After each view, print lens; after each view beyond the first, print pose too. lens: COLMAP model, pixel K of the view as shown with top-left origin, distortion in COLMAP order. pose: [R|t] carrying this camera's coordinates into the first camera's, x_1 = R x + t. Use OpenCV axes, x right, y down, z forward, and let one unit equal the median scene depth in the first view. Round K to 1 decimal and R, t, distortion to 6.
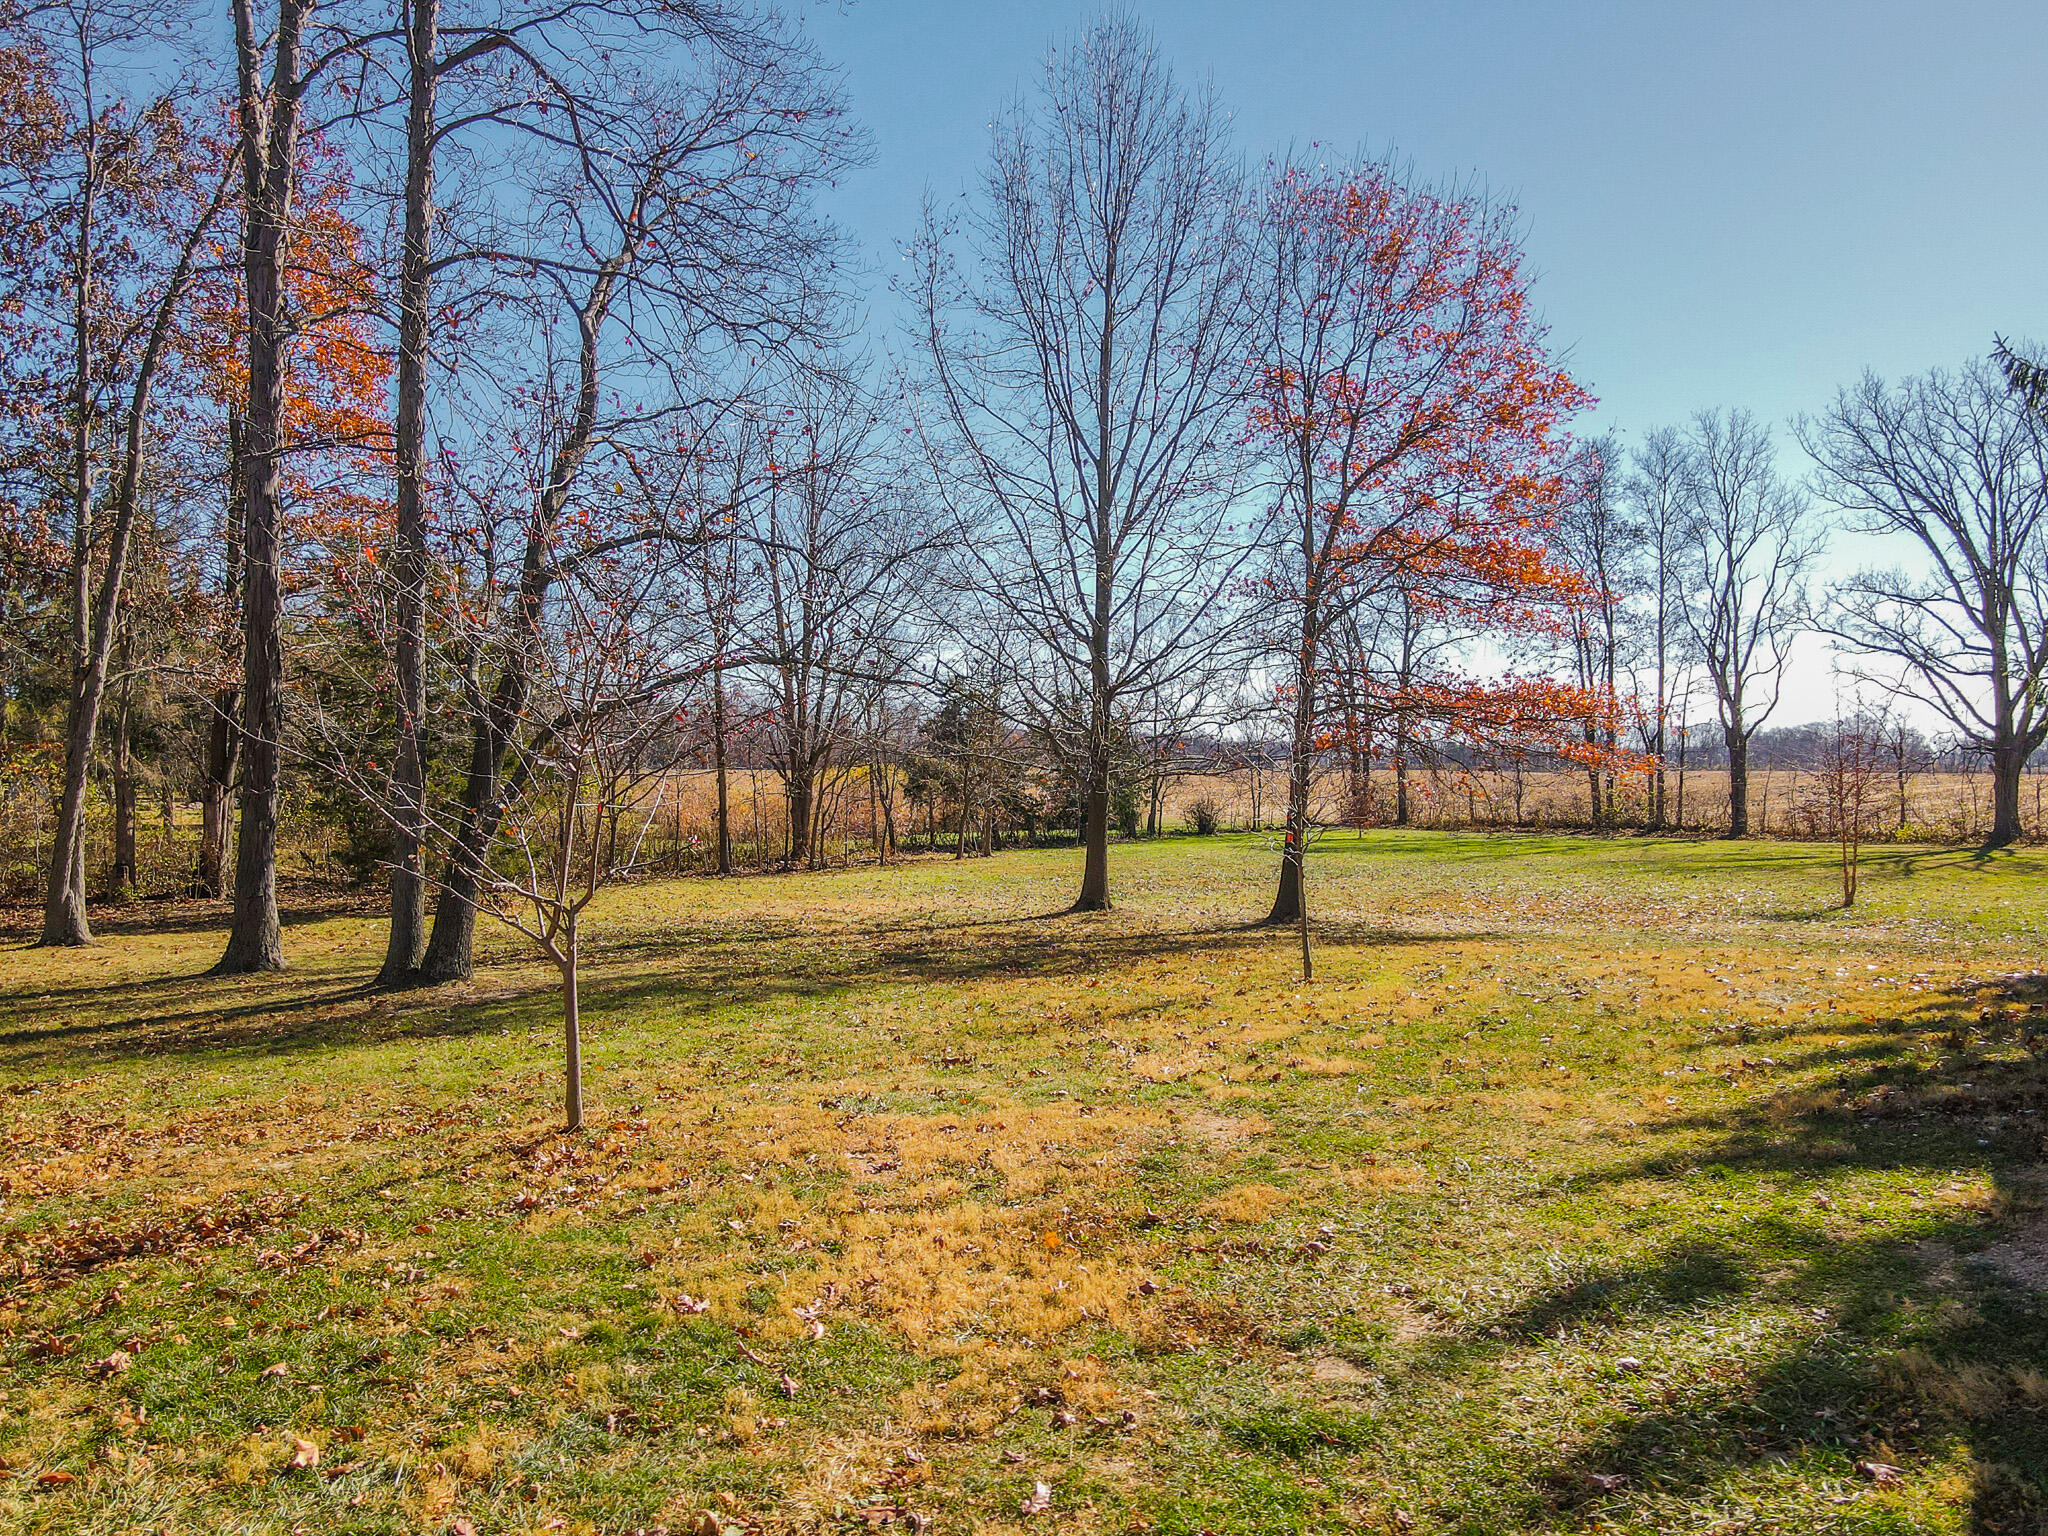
lens RADIAL K [[1513.8, 0, 1024.0], [0, 1513.8, 768.0], [0, 0, 1]] dist [-0.001854, 0.038422]
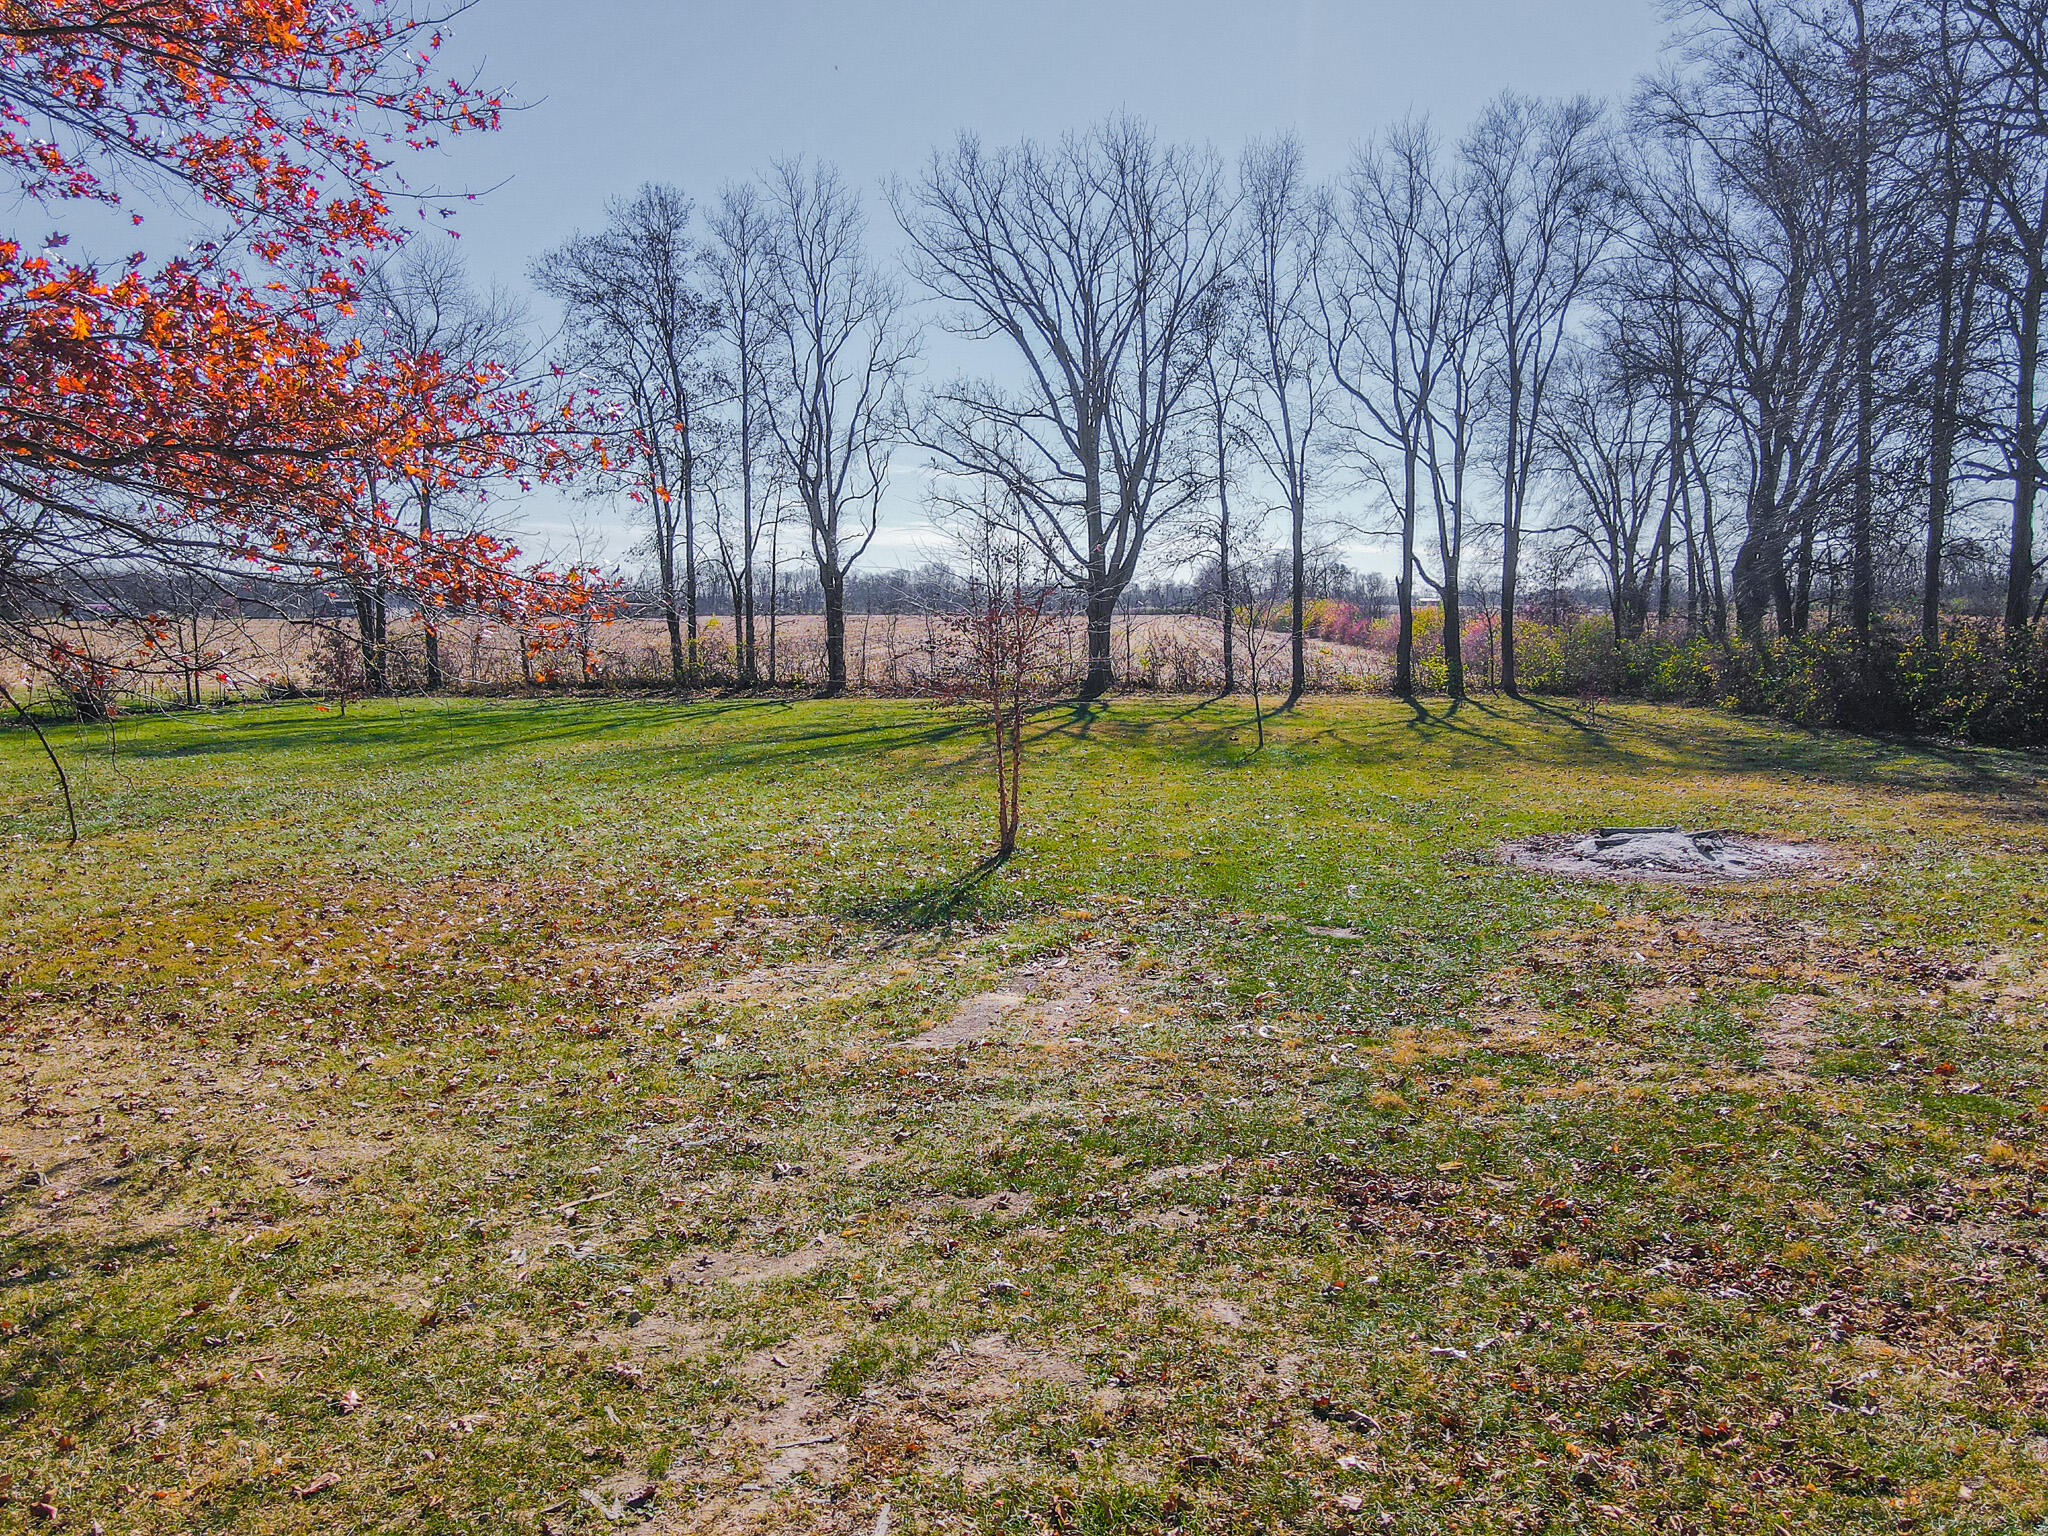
lens RADIAL K [[1509.2, 0, 1016.1], [0, 1509.2, 776.6], [0, 0, 1]] dist [-0.011535, 0.035114]
pose [[0.848997, -0.065078, 0.524374, 0.111868], [0.009019, 0.994027, 0.108763, 0.001122], [-0.528320, -0.087610, 0.844513, 0.232379]]
